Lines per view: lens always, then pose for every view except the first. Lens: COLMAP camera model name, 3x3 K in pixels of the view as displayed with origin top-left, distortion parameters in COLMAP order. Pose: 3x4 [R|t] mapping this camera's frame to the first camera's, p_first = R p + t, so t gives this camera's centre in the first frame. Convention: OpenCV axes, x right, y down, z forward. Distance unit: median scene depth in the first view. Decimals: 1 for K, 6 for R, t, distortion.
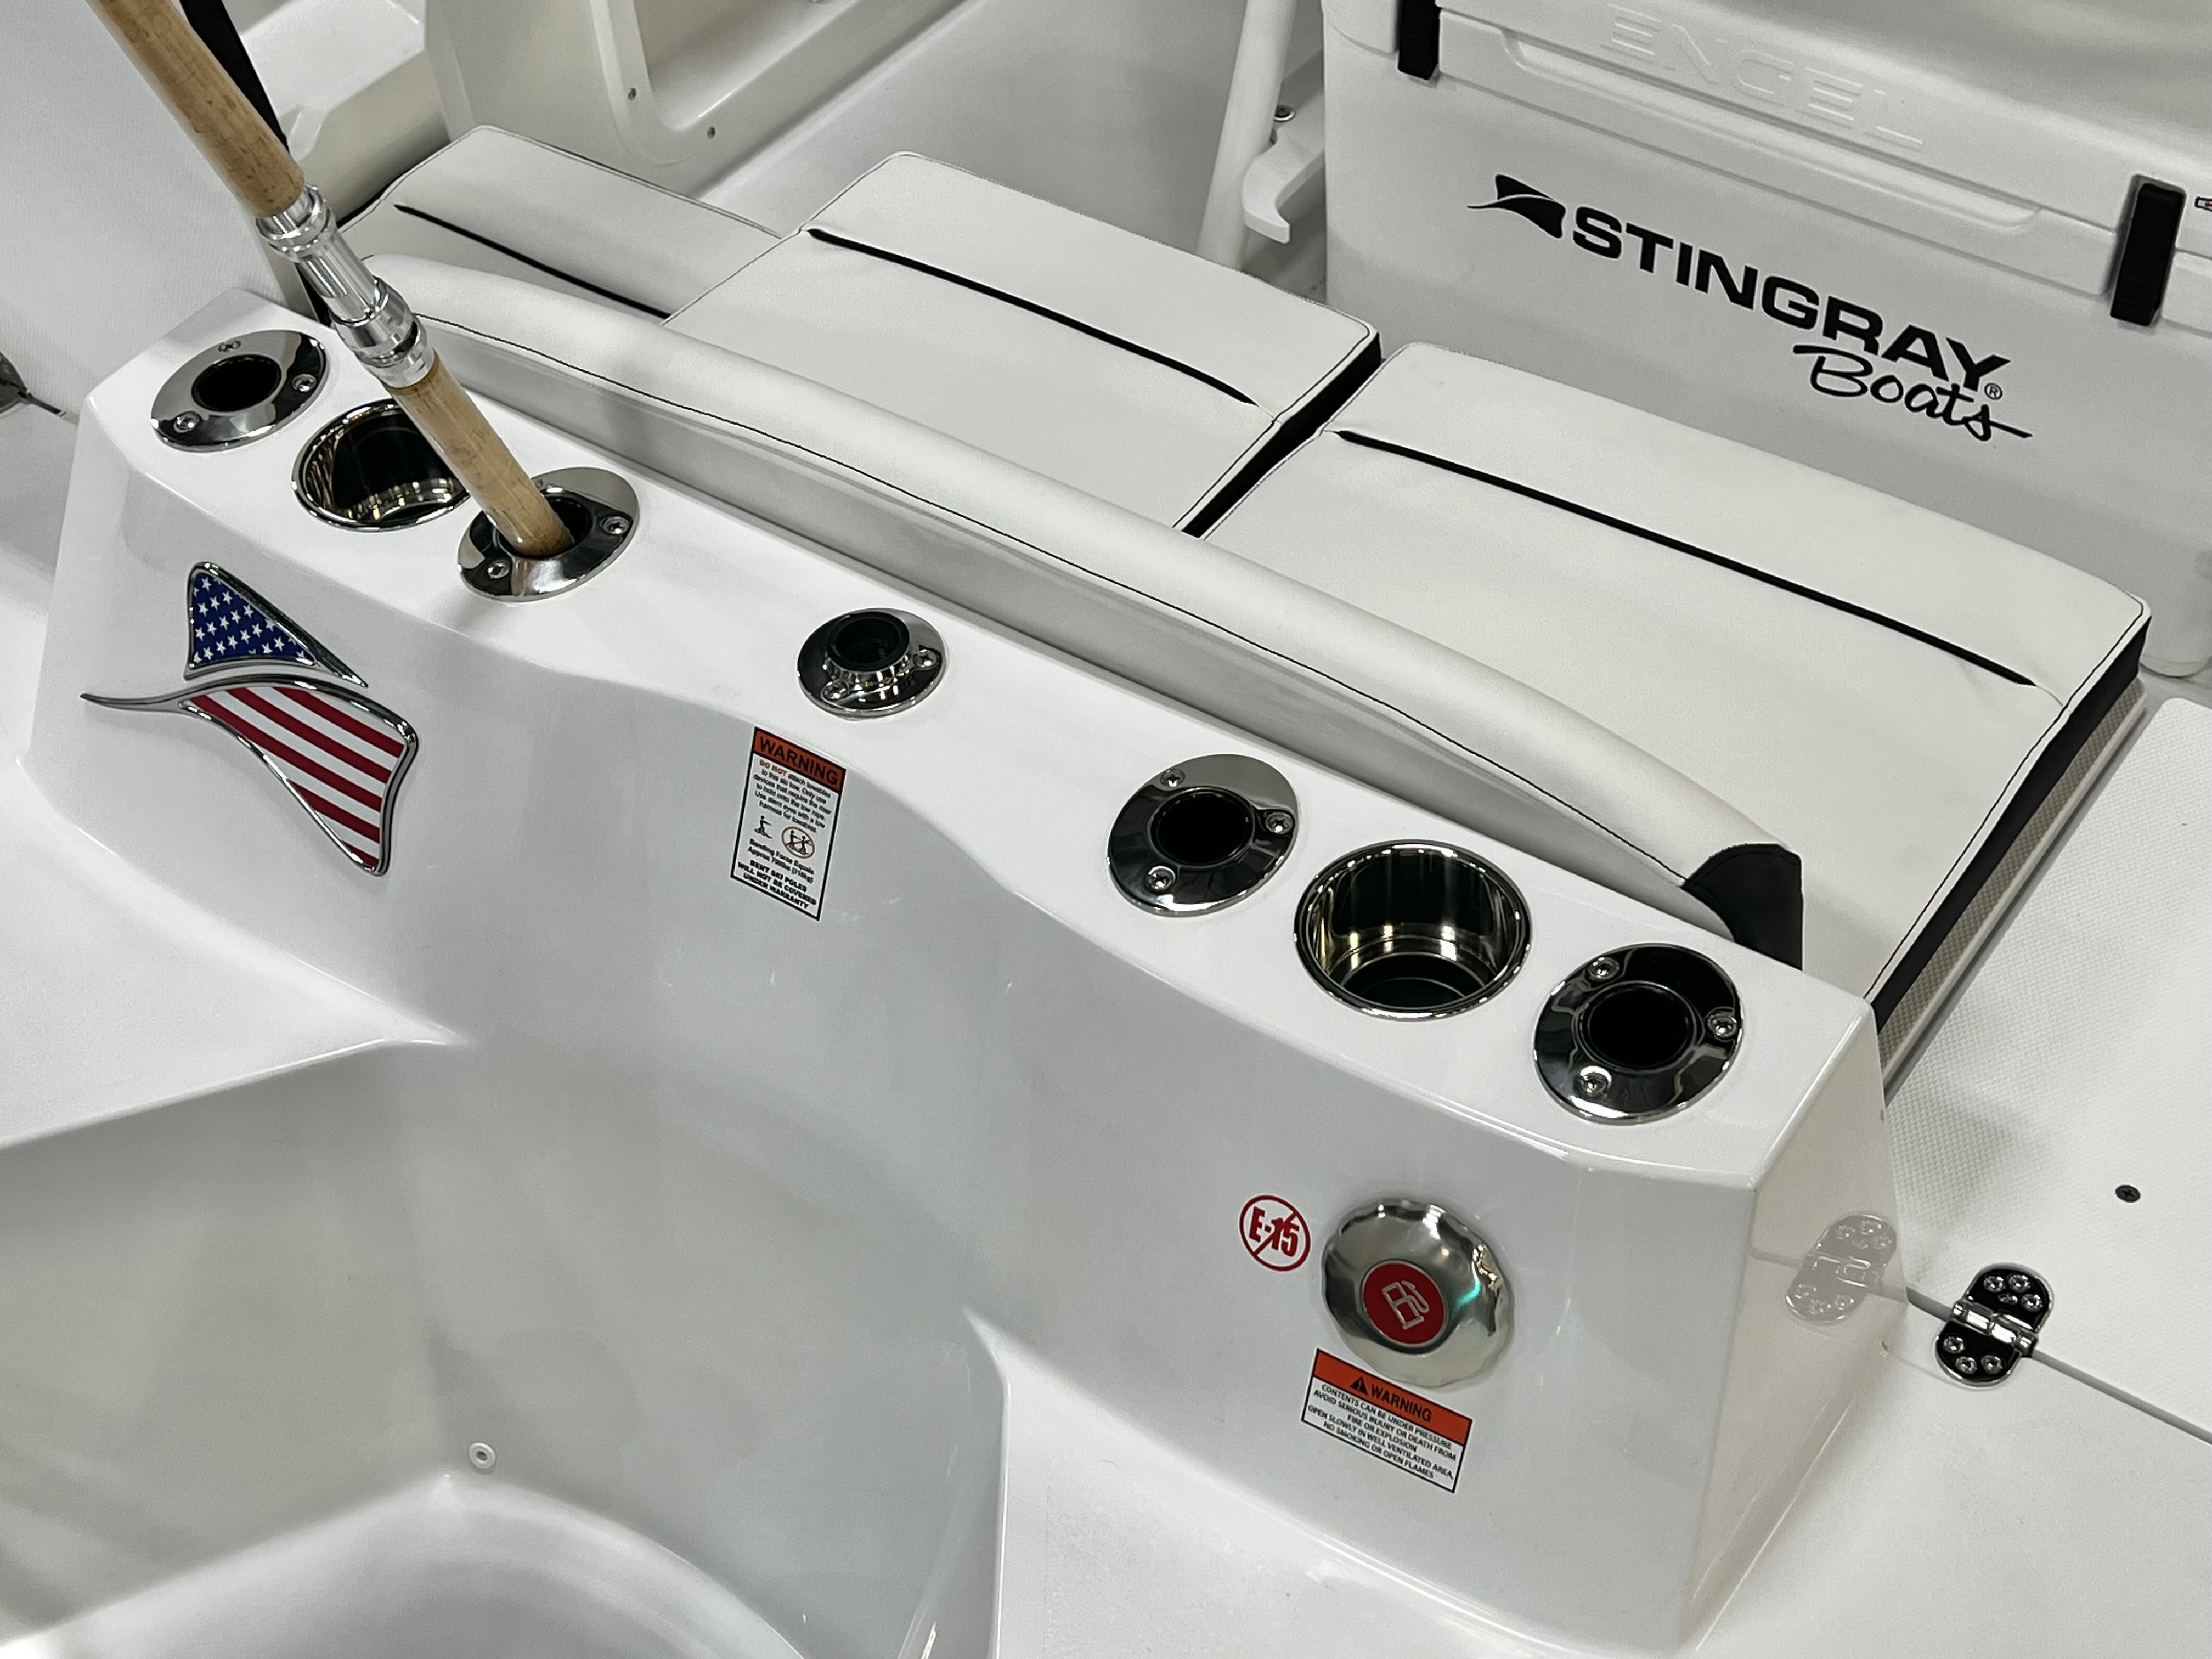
lens RADIAL K [[3158.5, 0, 1150.8], [0, 3158.5, 832.6], [0, 0, 1]] dist [0.234737, -0.867444]
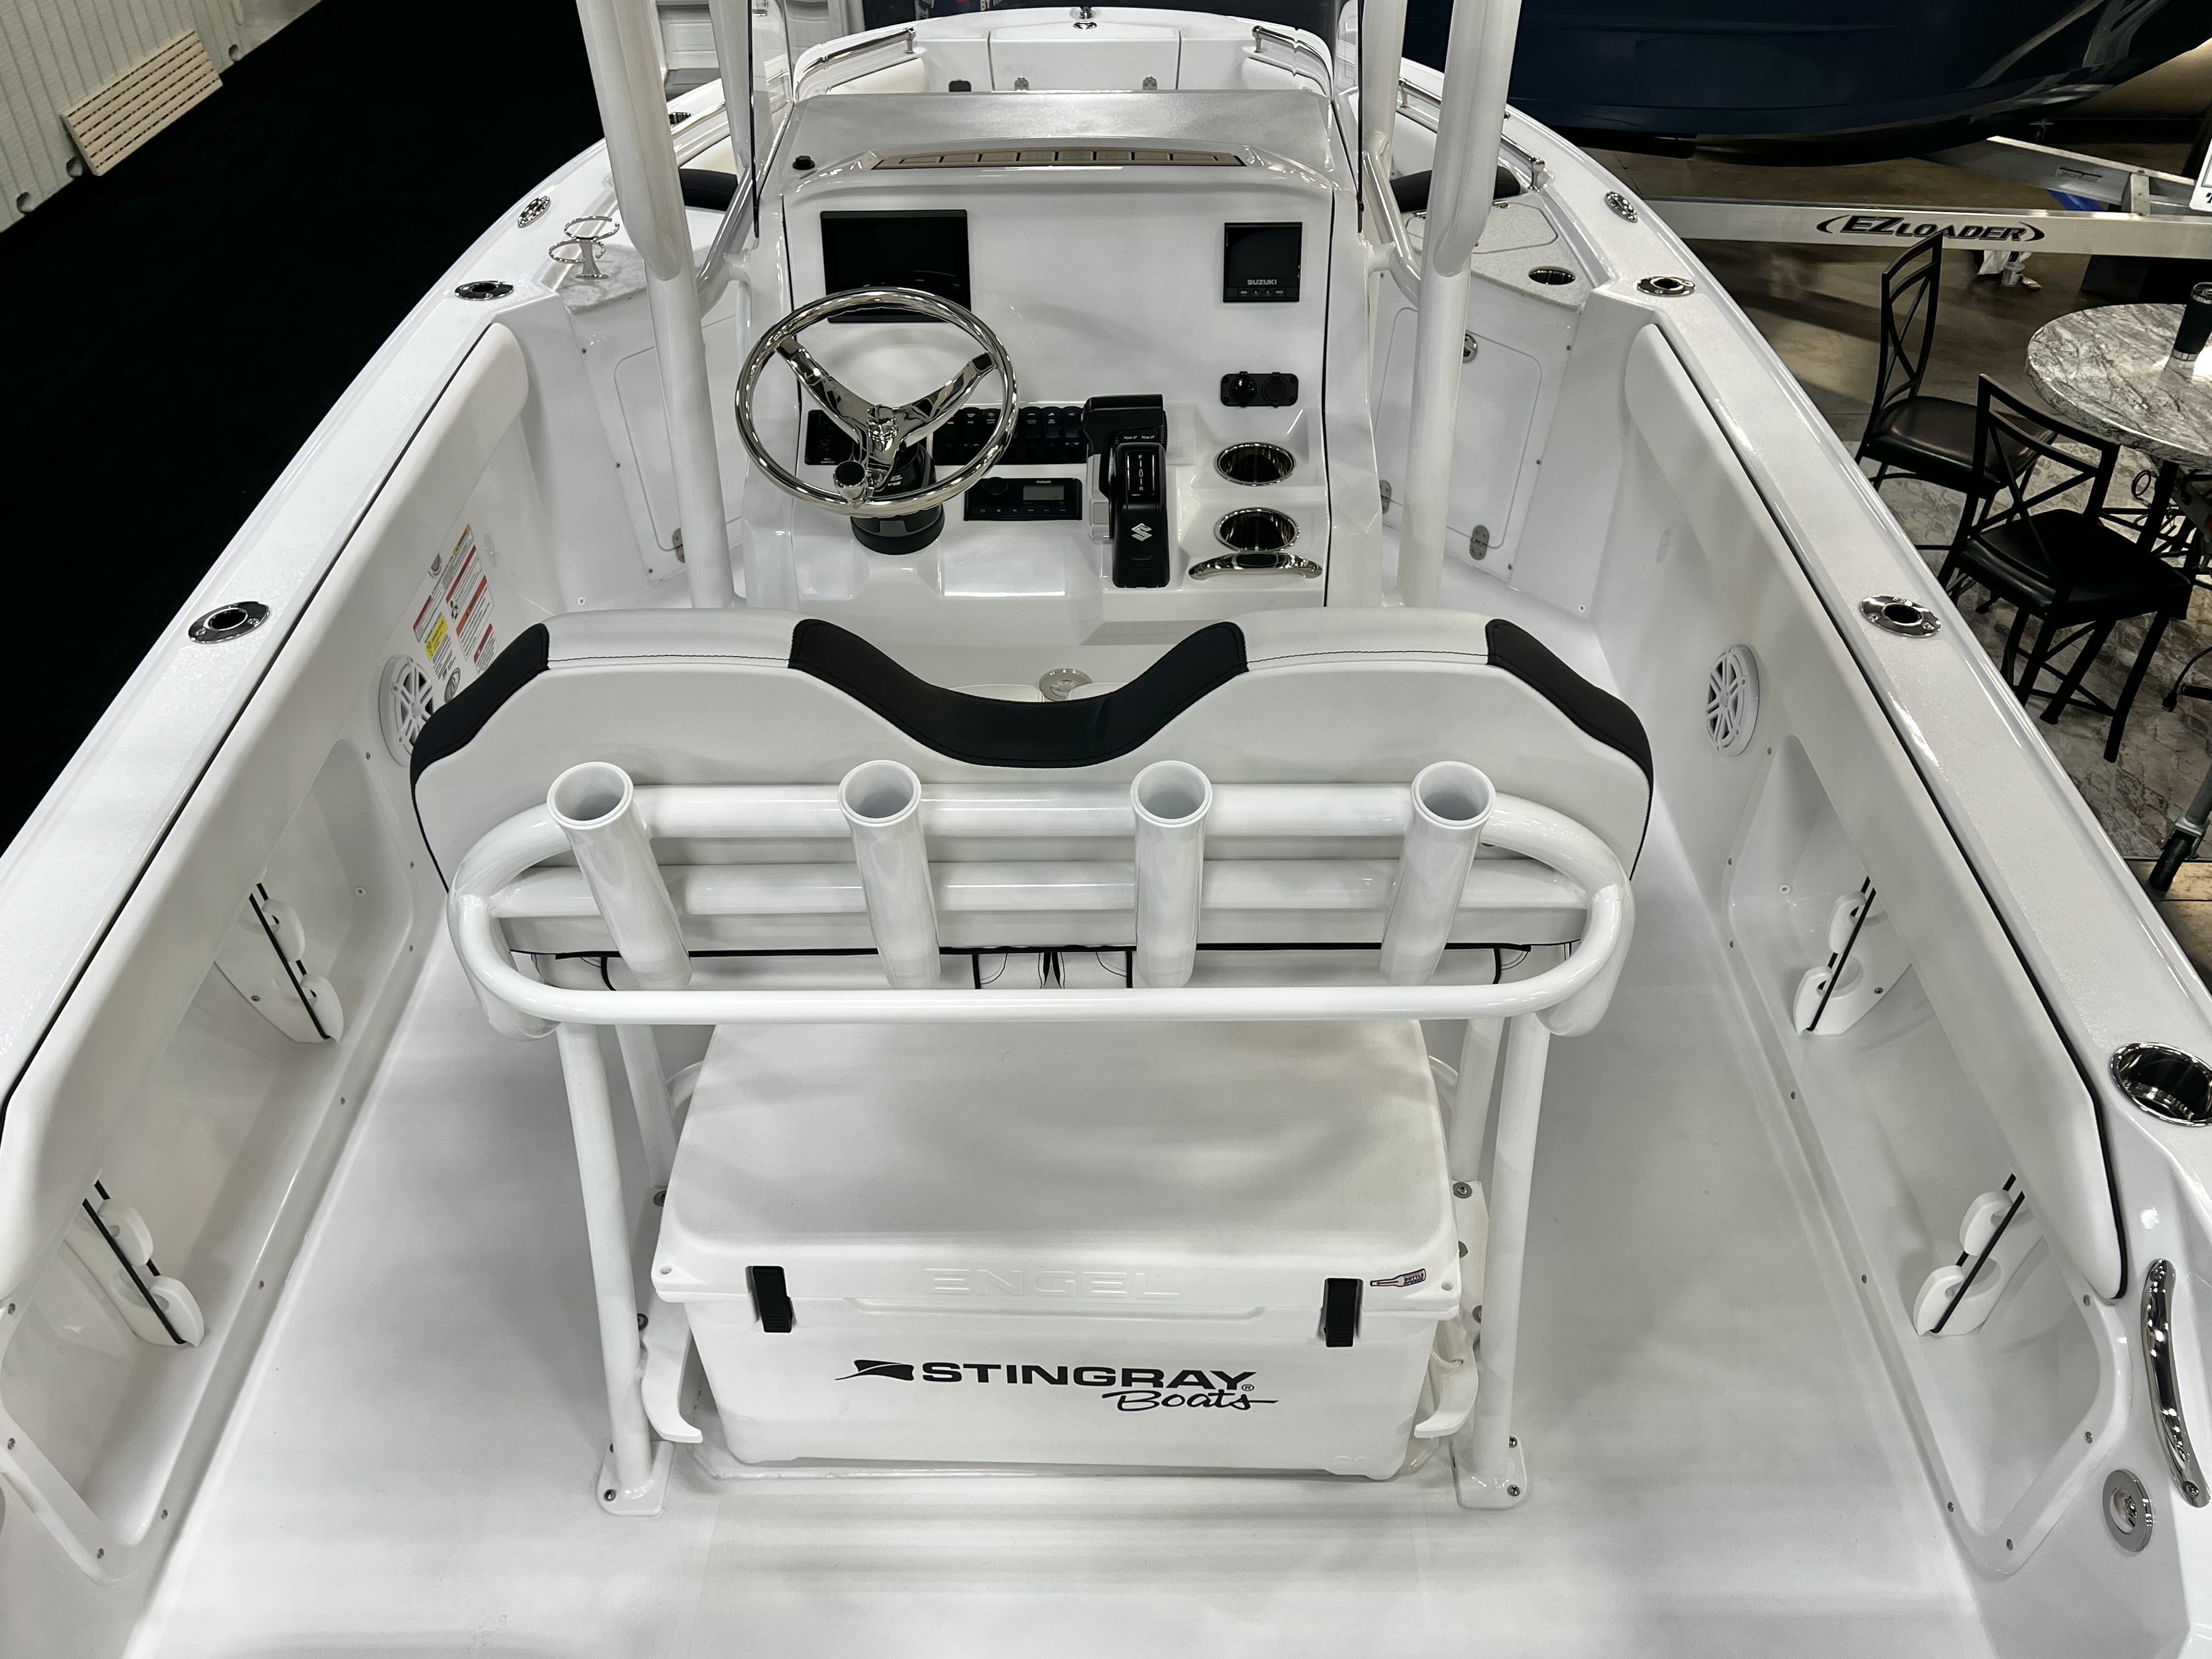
lens RADIAL K [[1731.2, 0, 1115.3], [0, 1731.2, 837.8], [0, 0, 1]] dist [0.036757, -0.036480]
pose [[0.819720, -0.351228, 0.452436, -0.076803], [0.384036, 0.923084, 0.020800, -0.494363], [-0.424942, 0.156702, 0.891554, 0.313046]]
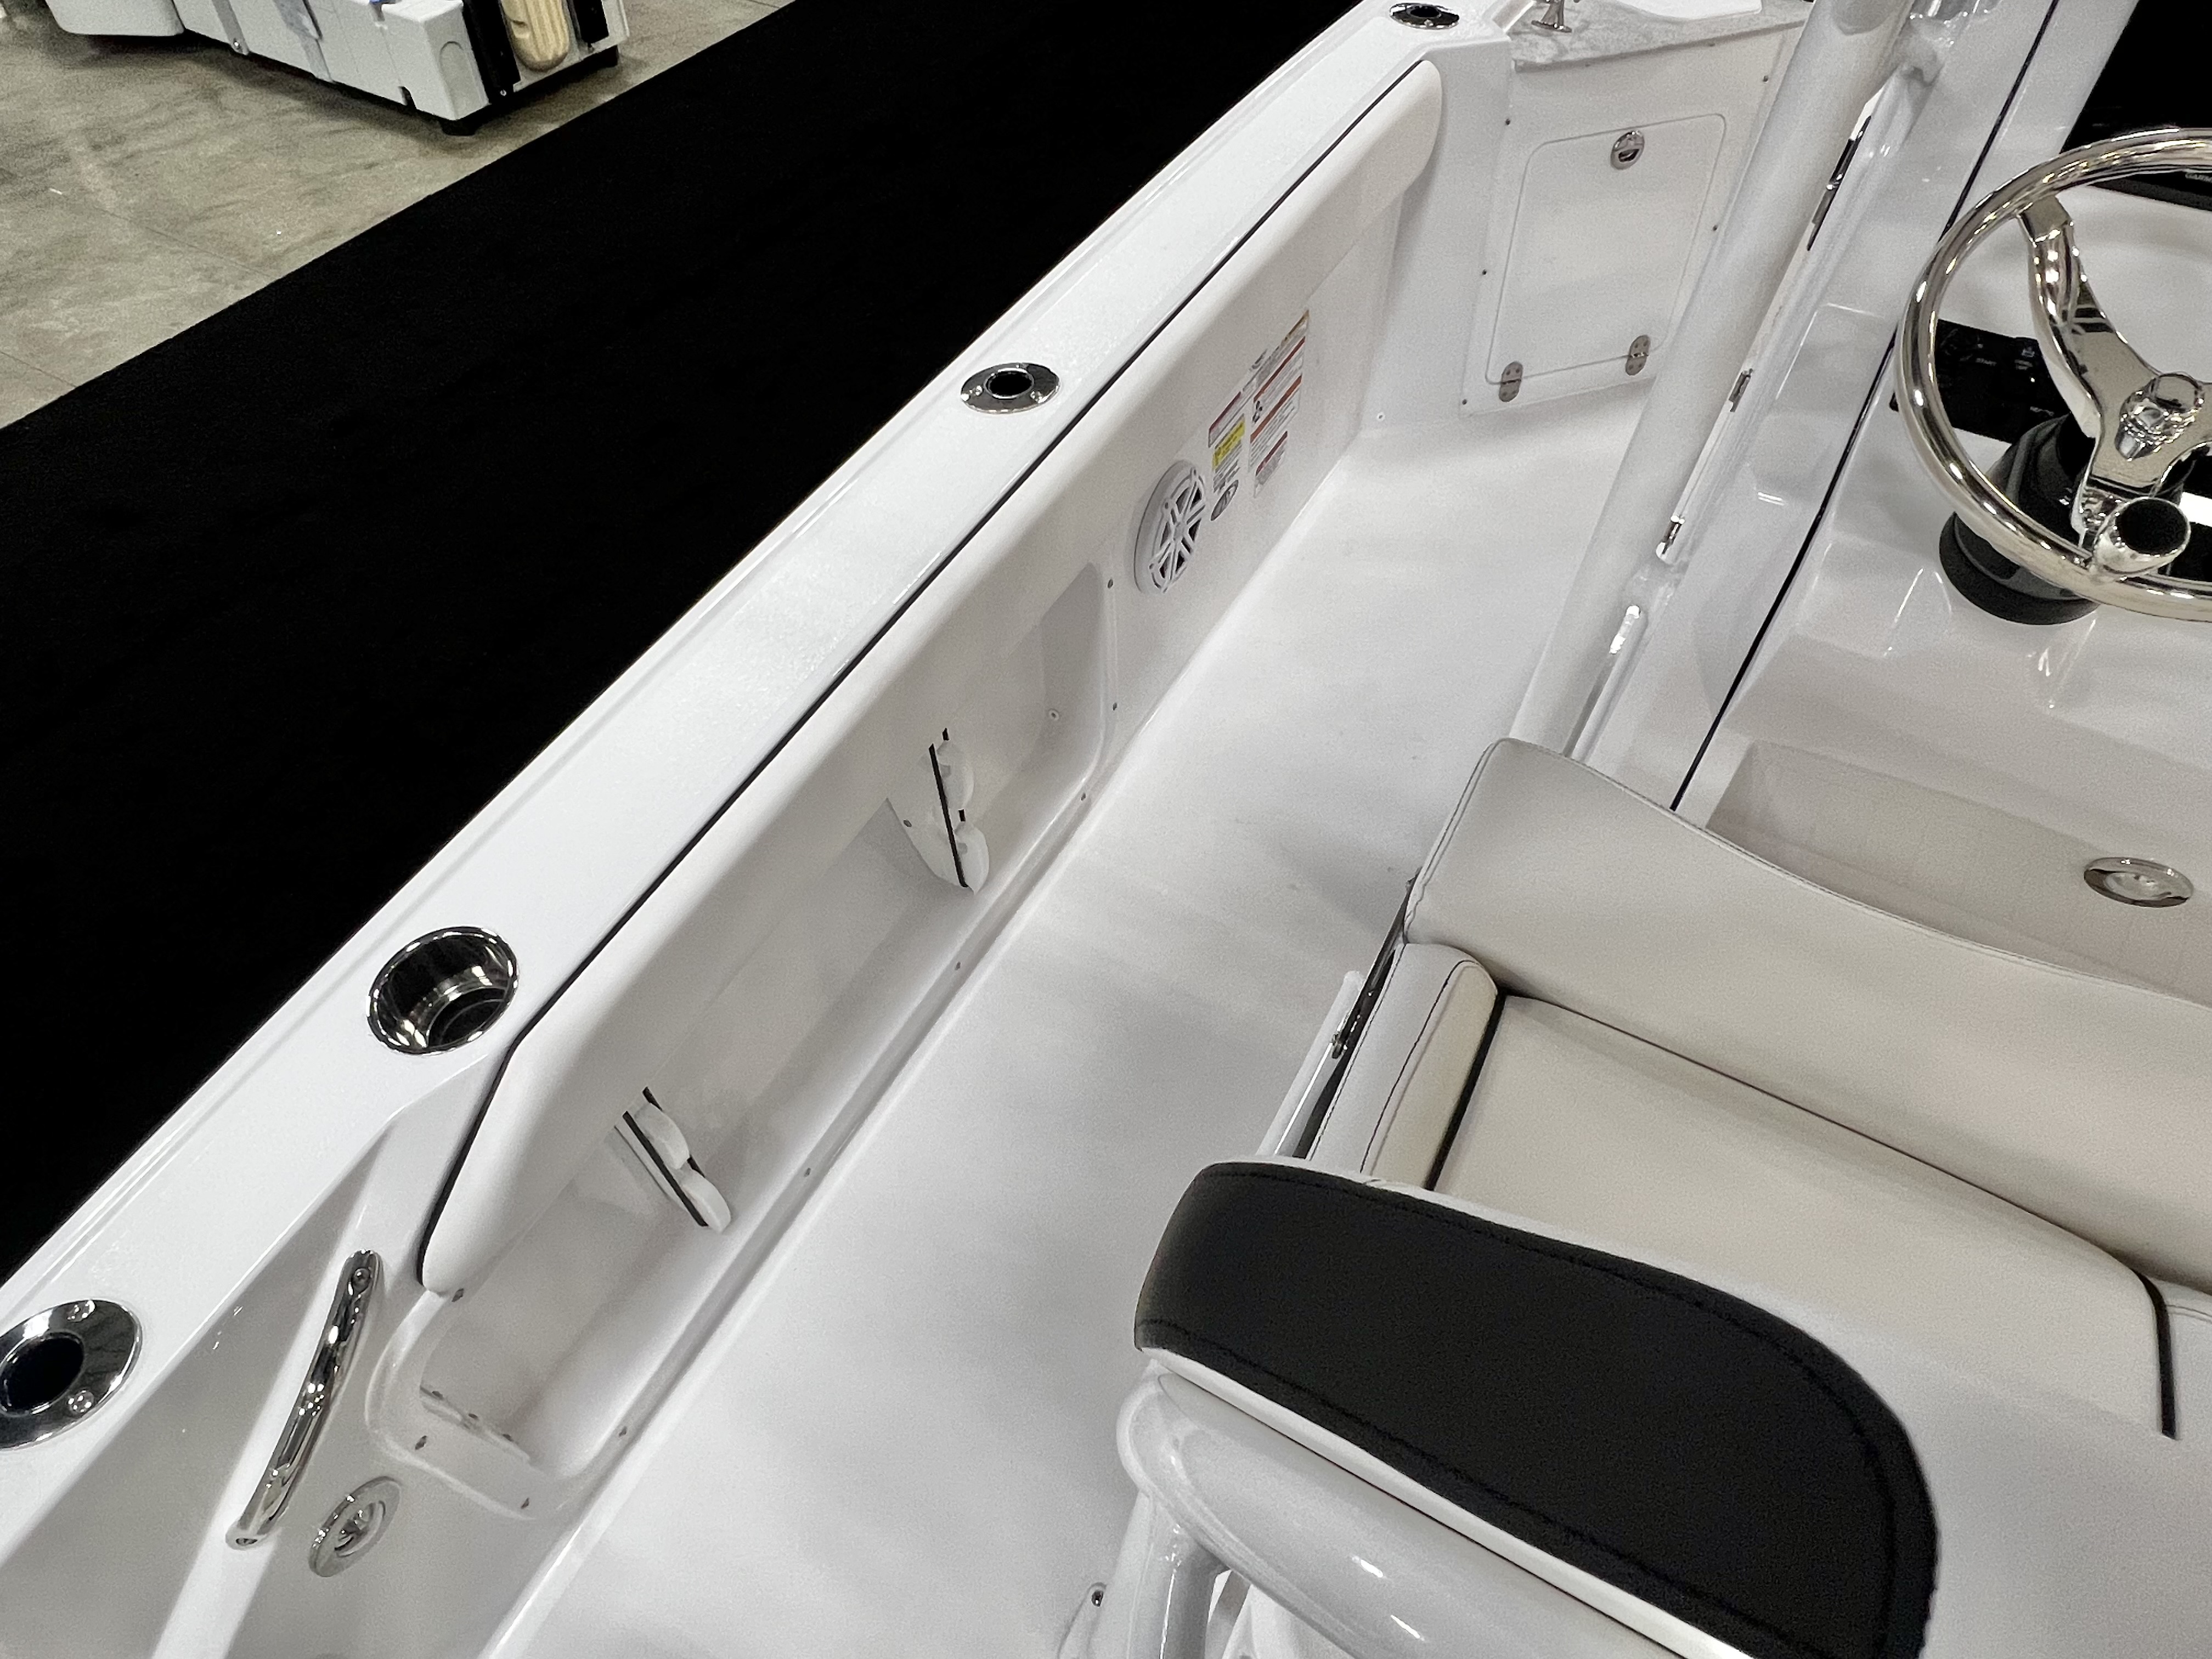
lens RADIAL K [[1312.3, 0, 1106.0], [0, 1312.3, 829.5], [0, 0, 1]] dist [0.000718, 0.000953]
pose [[0.994794, -0.058686, 0.083317, -0.004832], [0.045654, 0.987555, 0.150503, -0.705033], [-0.091113, -0.145916, 0.985092, 0.872606]]
